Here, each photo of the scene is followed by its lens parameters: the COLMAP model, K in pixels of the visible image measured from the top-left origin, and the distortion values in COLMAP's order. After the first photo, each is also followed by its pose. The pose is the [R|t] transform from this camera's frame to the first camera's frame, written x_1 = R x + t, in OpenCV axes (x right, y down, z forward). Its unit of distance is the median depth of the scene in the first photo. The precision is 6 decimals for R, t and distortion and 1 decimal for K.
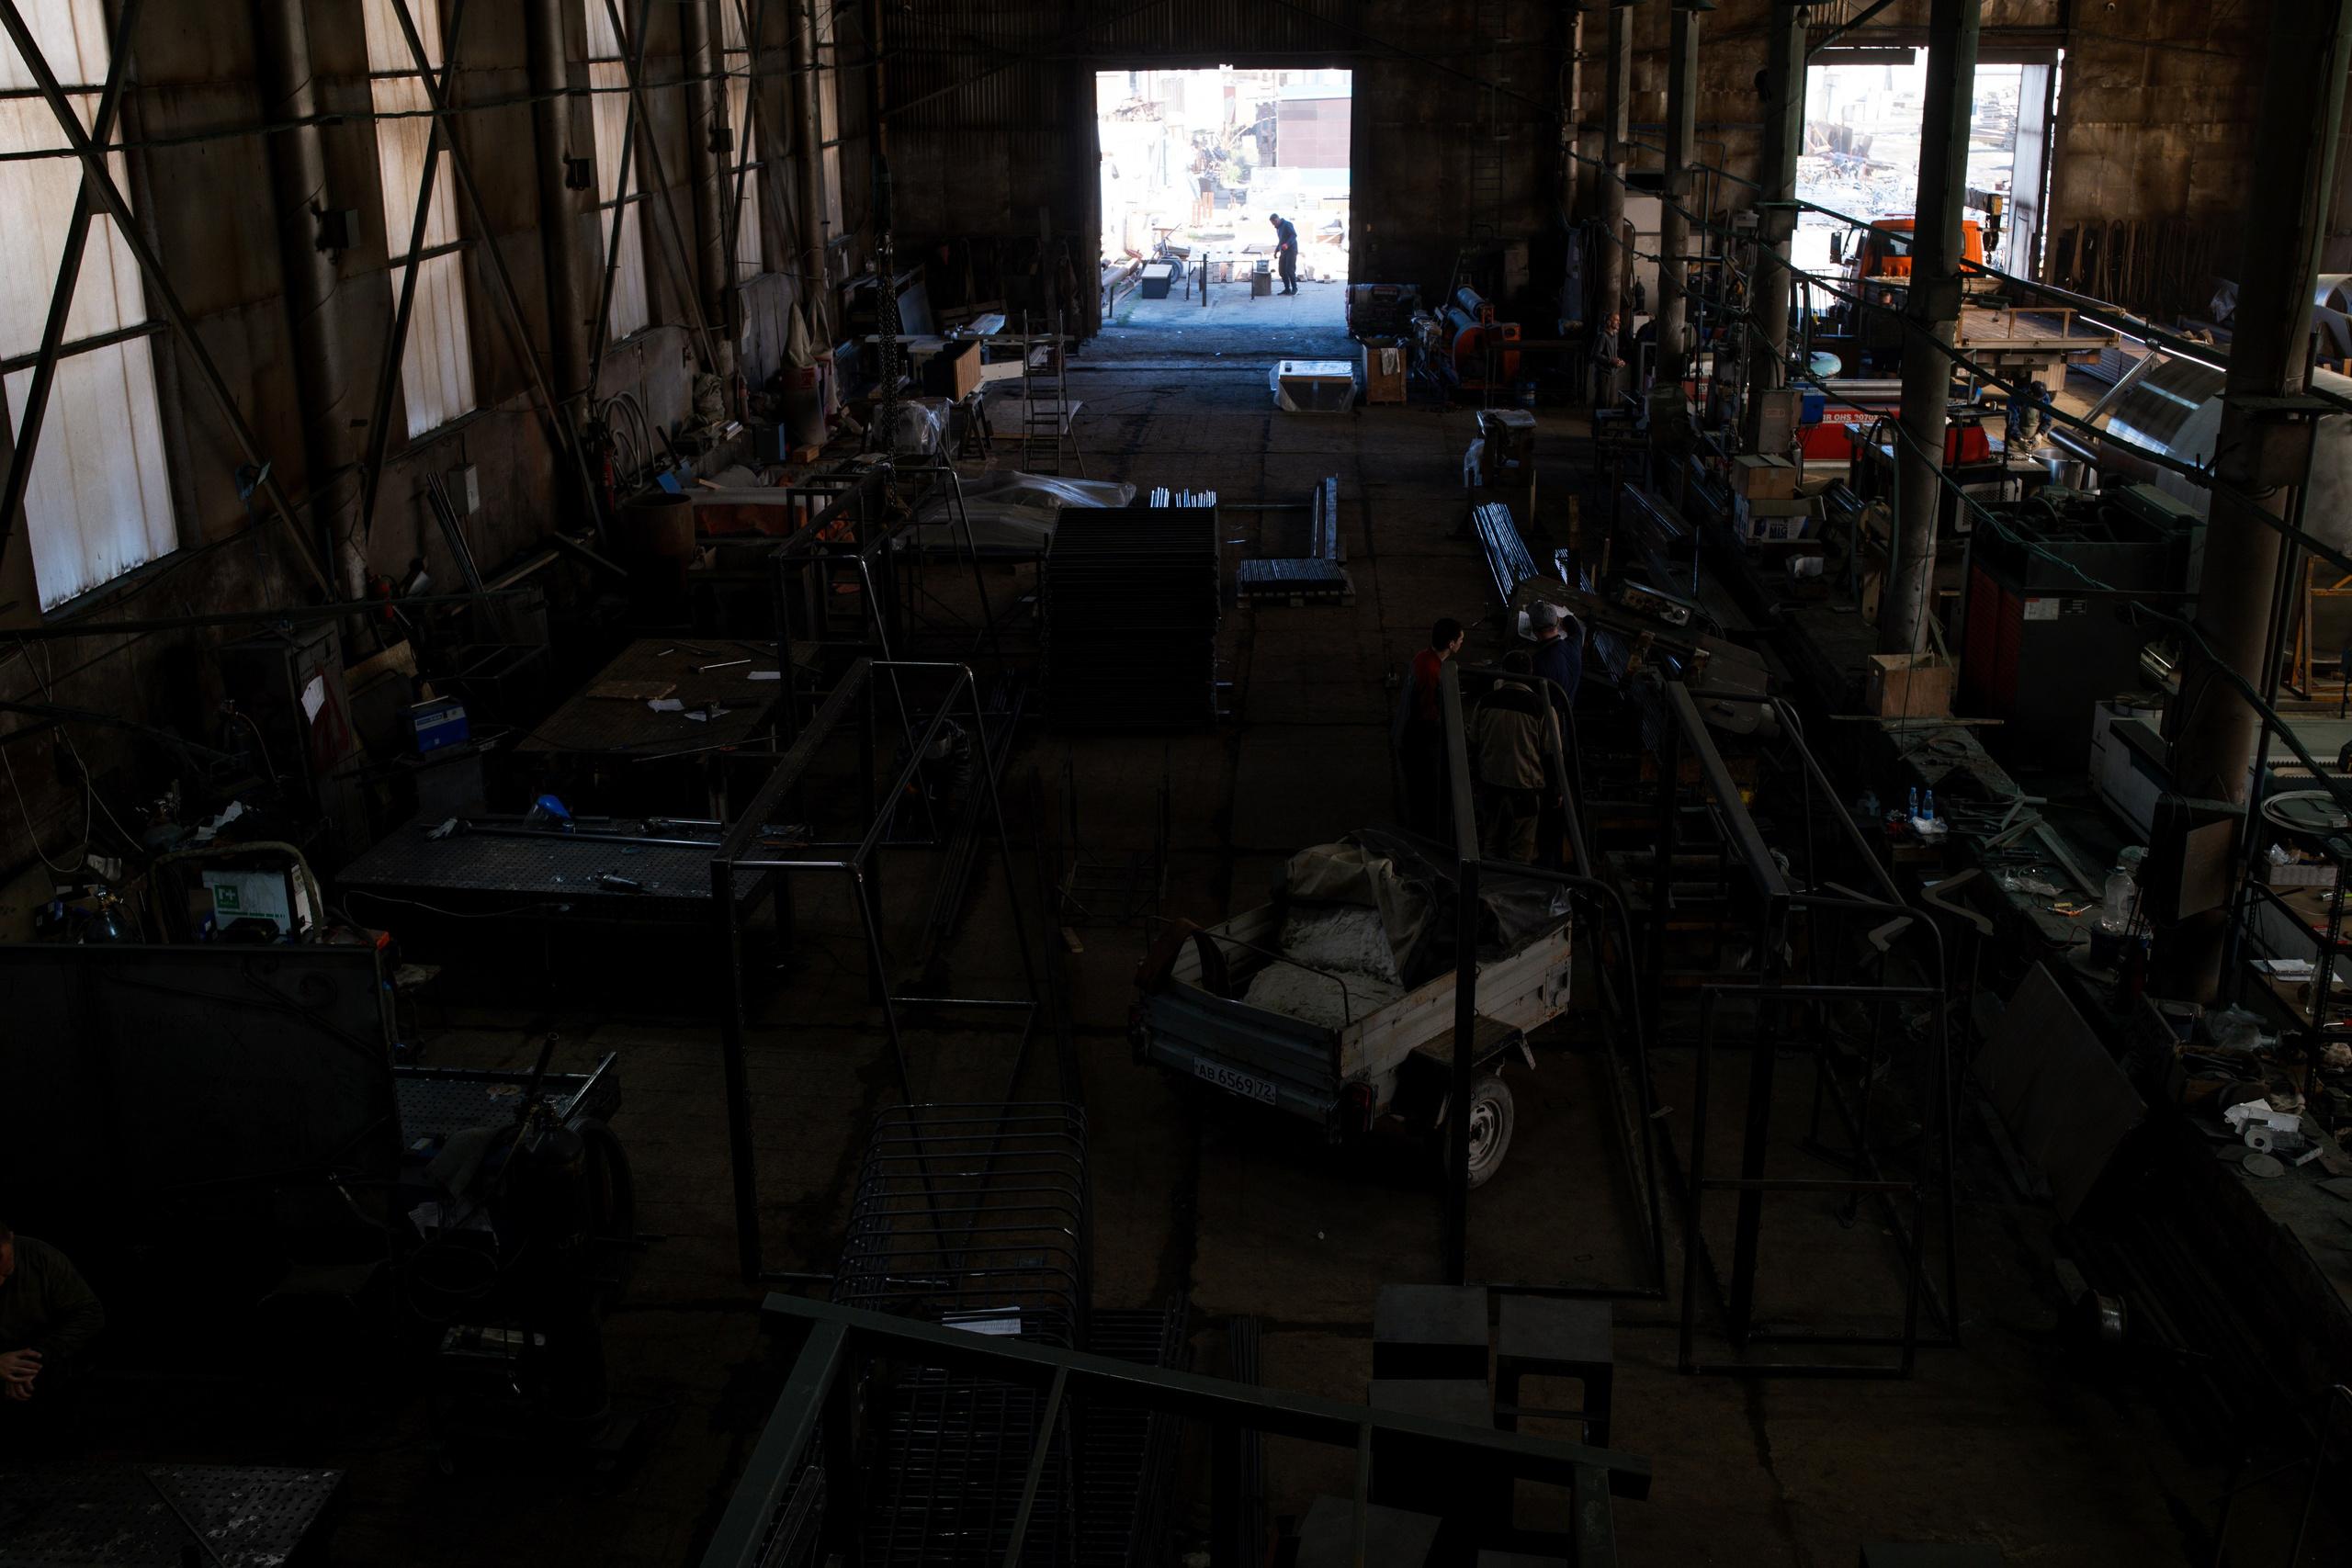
lens RADIAL K [[2253.9, 0, 1176.0], [0, 2253.9, 784.0], [0, 0, 1]] dist [-0.081243, 0.113046]
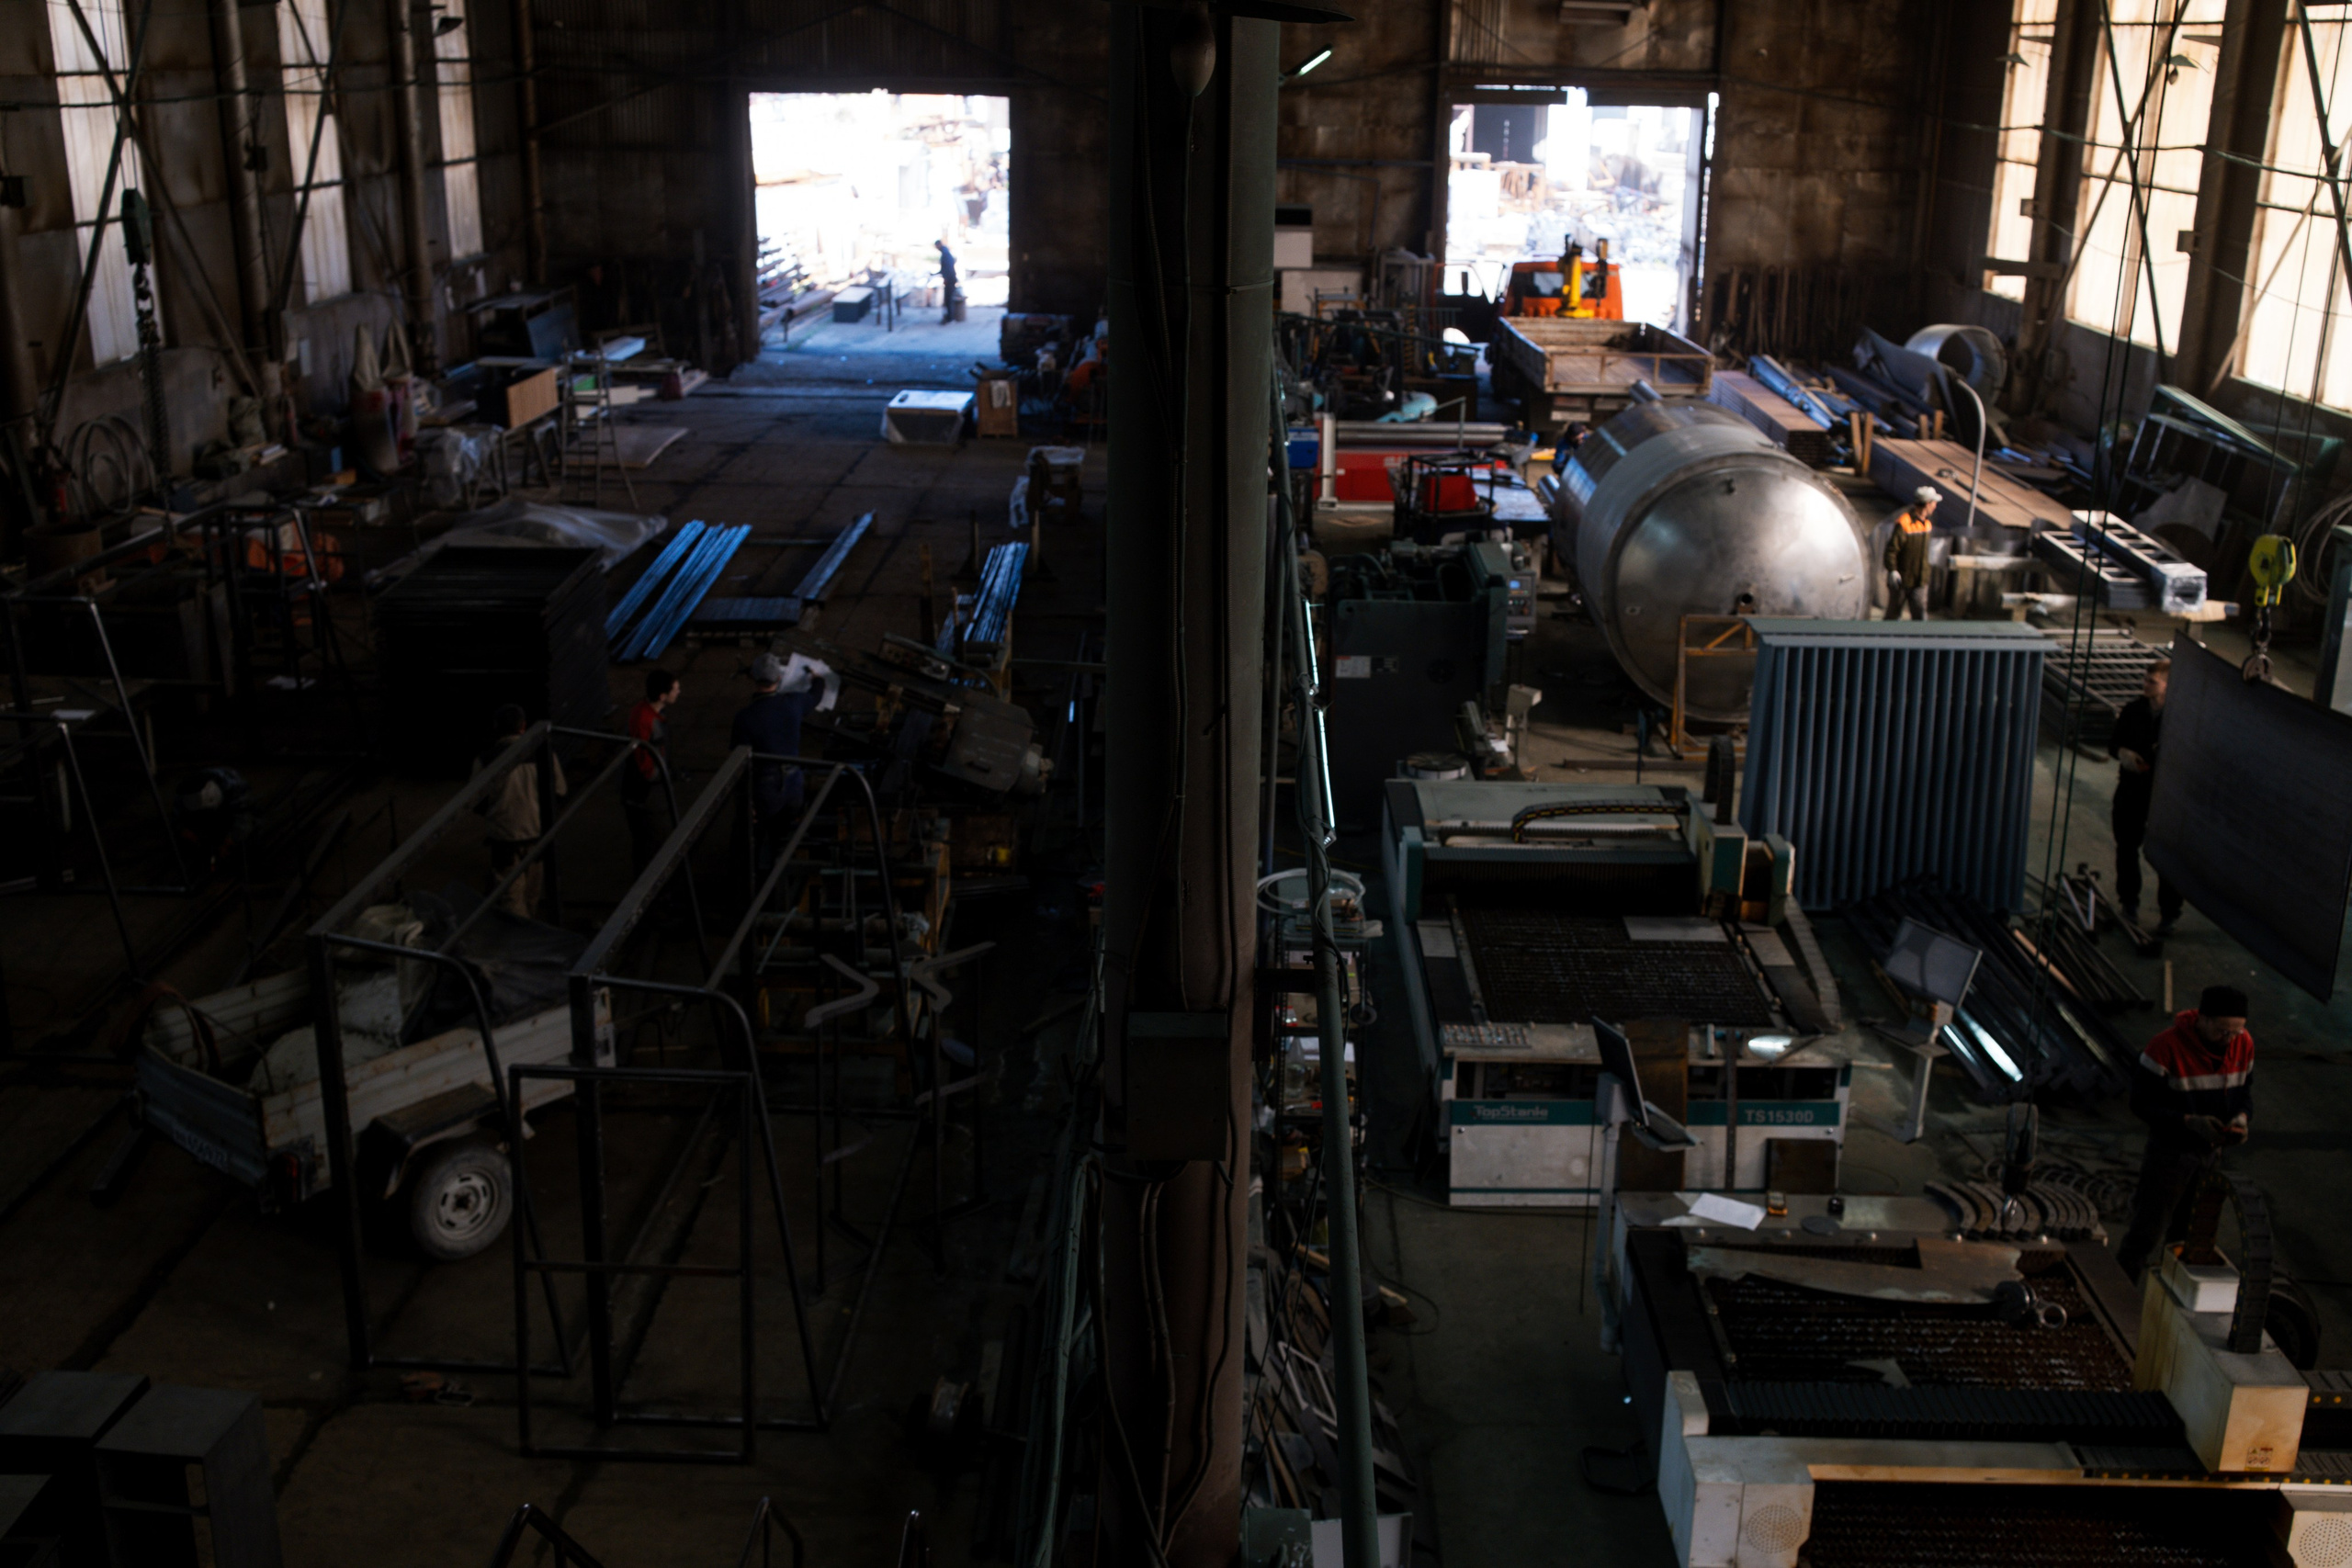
lens RADIAL K [[2280.3, 0, 1176.0], [0, 2280.3, 784.0], [0, 0, 1]] dist [-0.080884, 0.138129]
pose [[0.998935, 0.014172, 0.043899, 0.116638], [-0.013748, 0.999856, -0.009931, -0.006696], [-0.044034, 0.009317, 0.998987, -0.002536]]
